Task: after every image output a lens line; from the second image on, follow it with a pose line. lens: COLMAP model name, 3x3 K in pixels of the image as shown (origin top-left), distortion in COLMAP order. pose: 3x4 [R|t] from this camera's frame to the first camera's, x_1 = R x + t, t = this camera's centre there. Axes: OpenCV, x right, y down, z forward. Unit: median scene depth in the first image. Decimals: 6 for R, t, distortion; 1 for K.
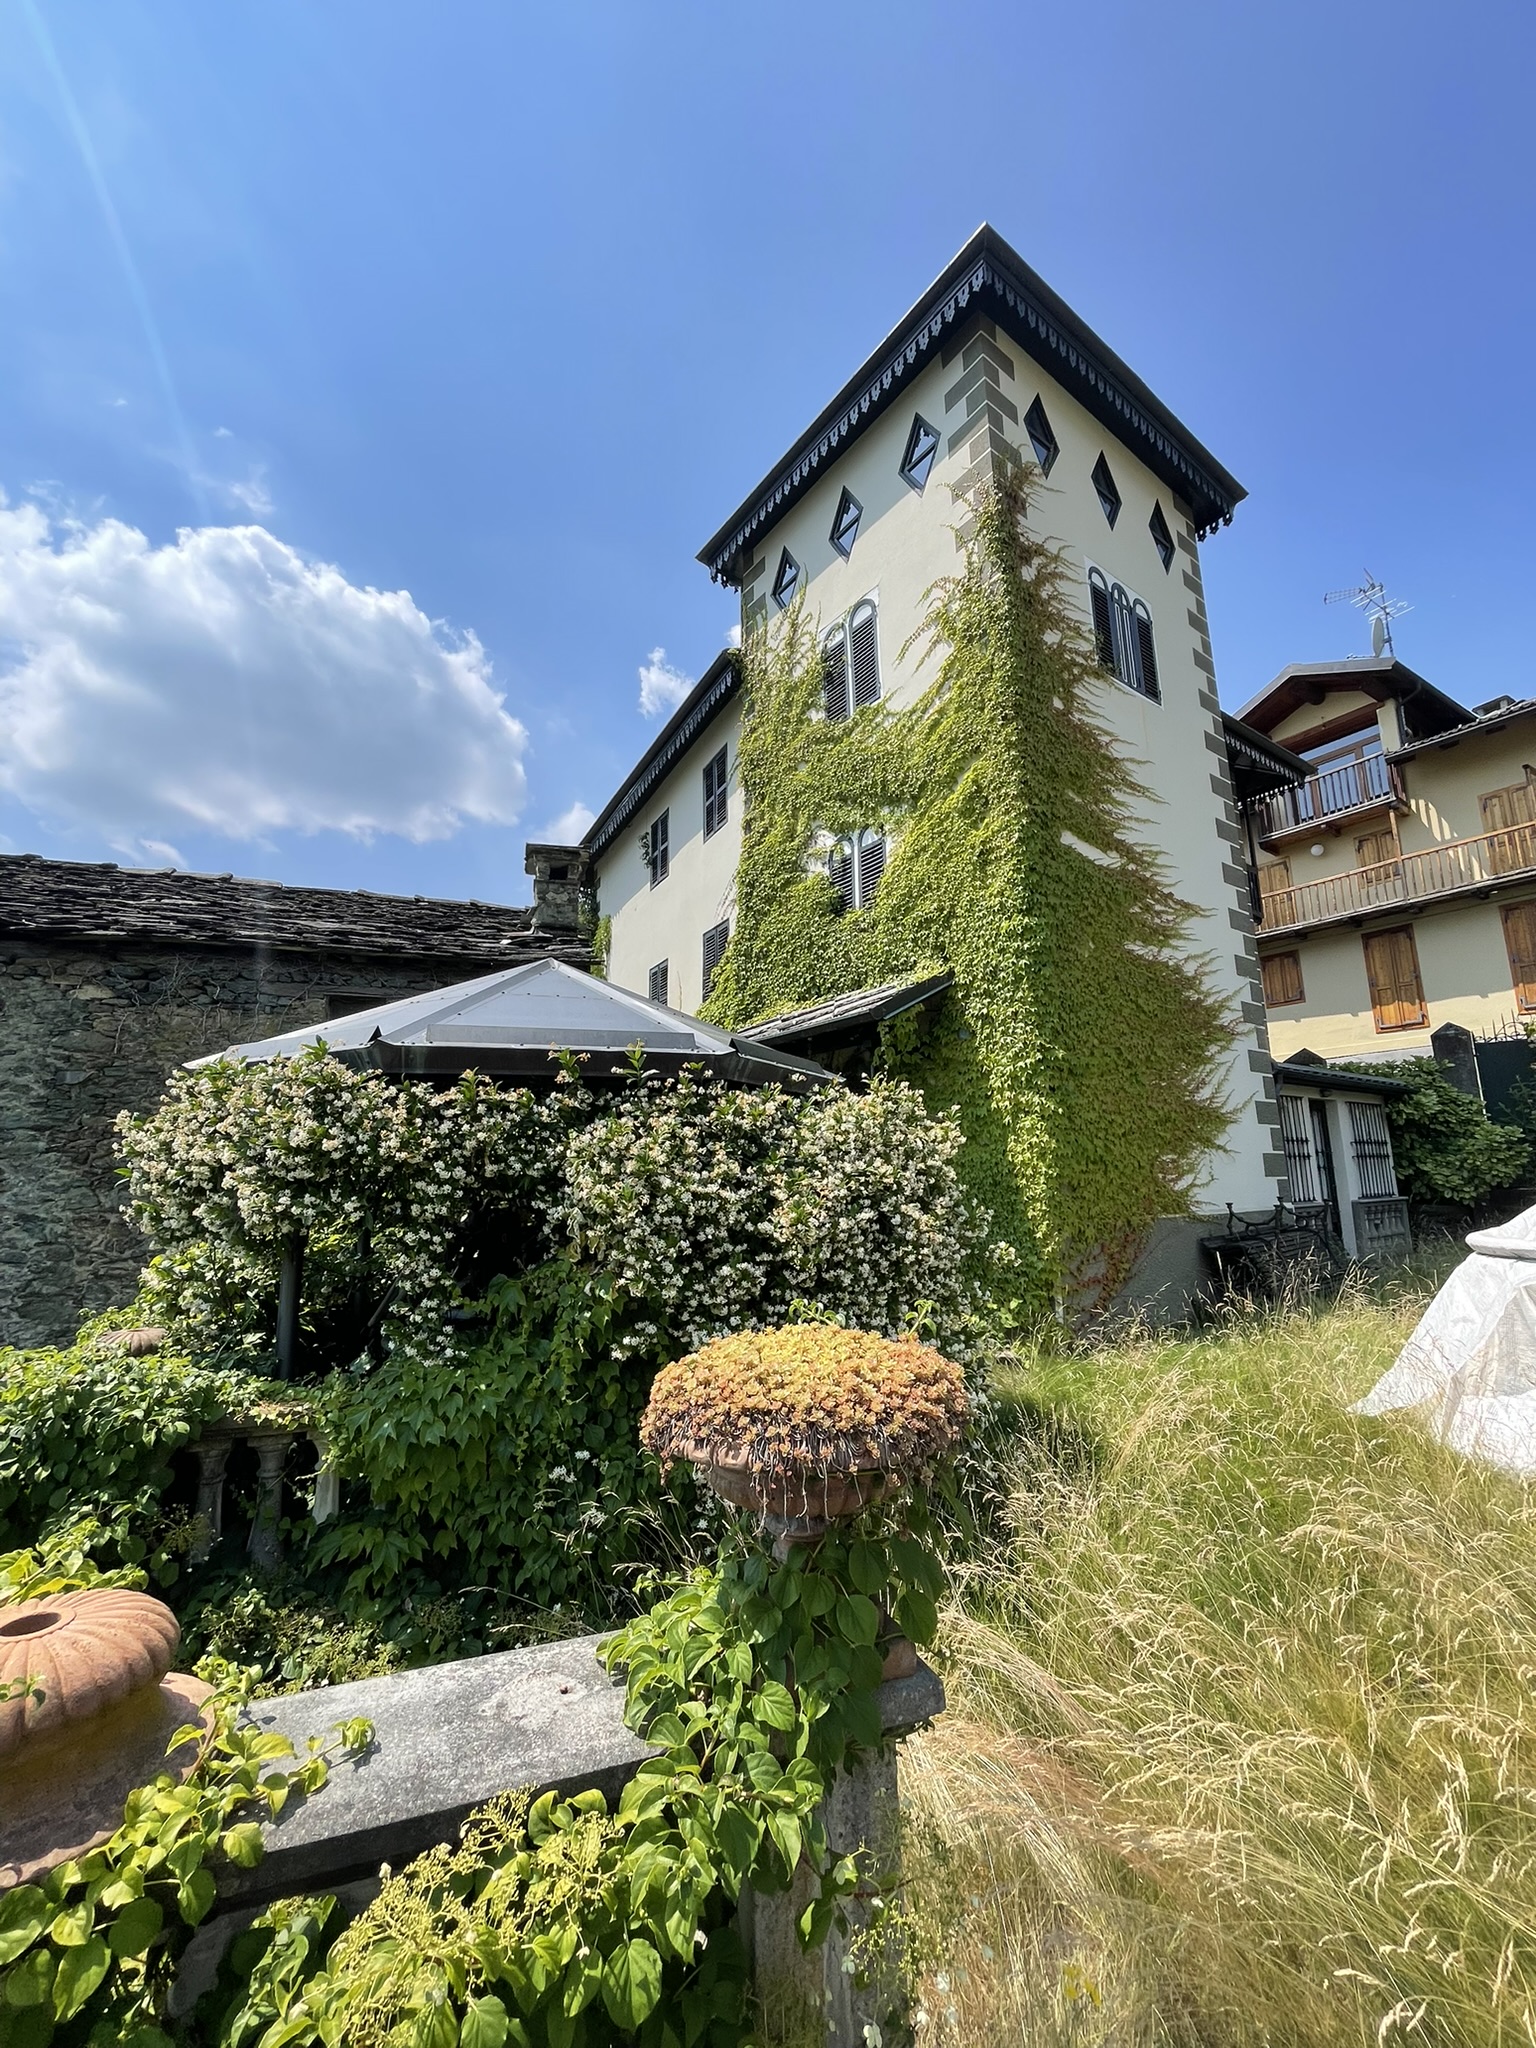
lens RADIAL K [[827.5, 0, 767.4], [0, 827.5, 1022.7], [0, 0, 1]] dist [-0.004601, 0.001397]
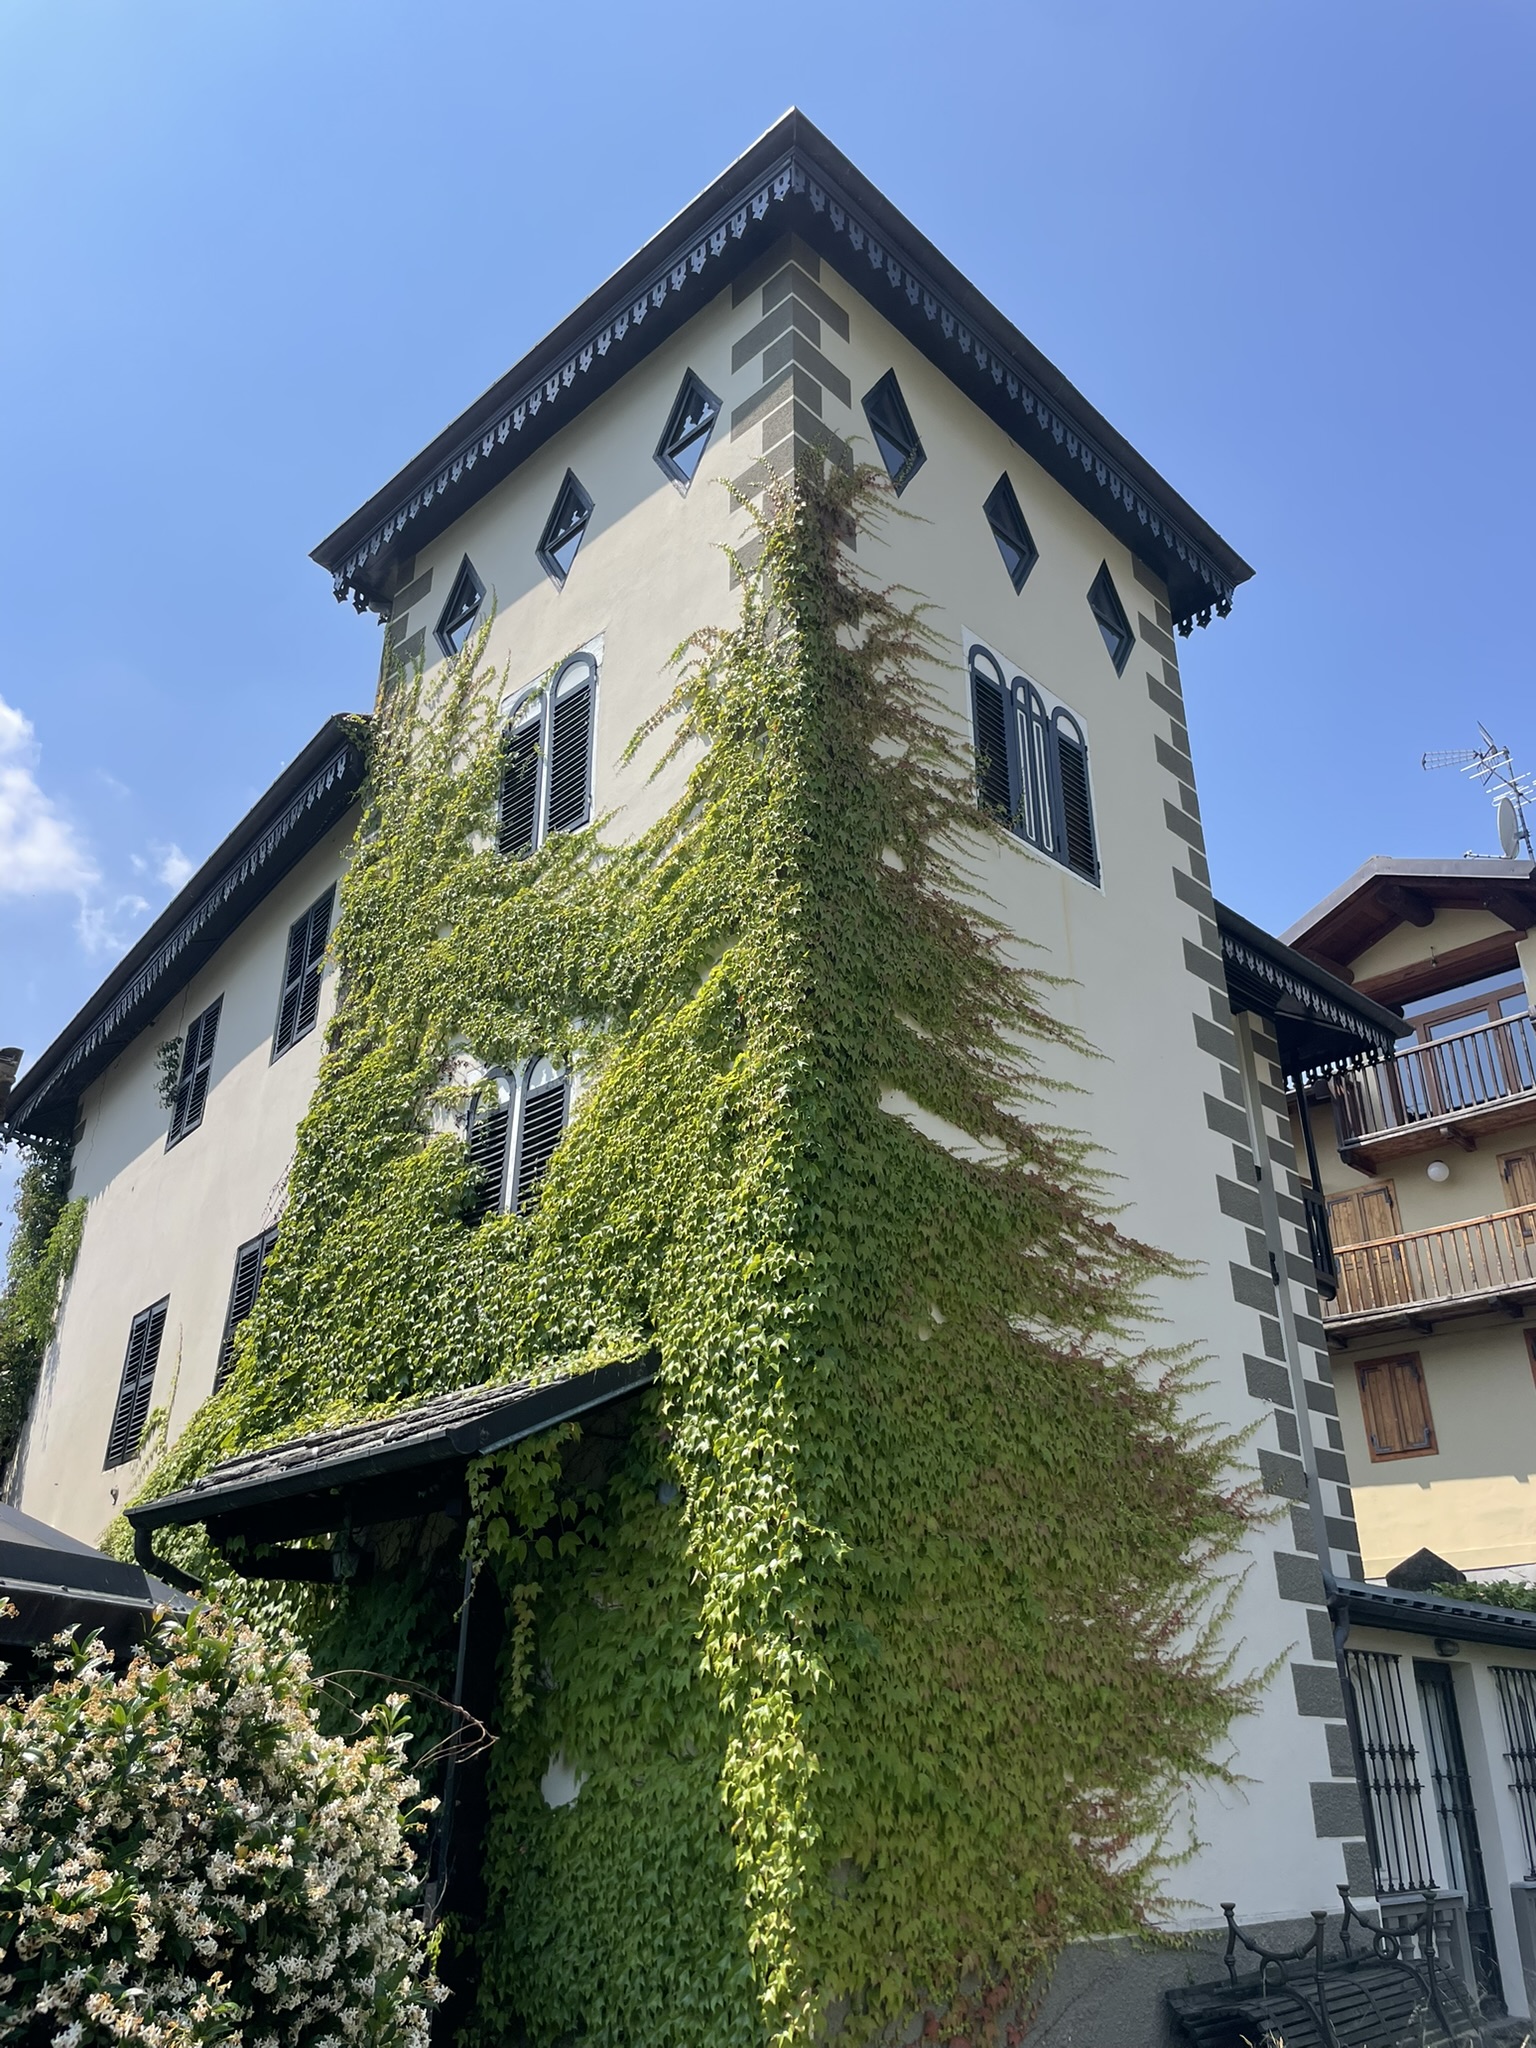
lens RADIAL K [[1553.5, 0, 753.8], [0, 1553.5, 1007.8], [0, 0, 1]] dist [0.070202, -0.092350]
pose [[0.987084, 0.086845, 0.134625, 0.120805], [-0.047526, 0.961232, -0.271615, -0.010827], [-0.152994, 0.261708, 0.952944, 0.062769]]
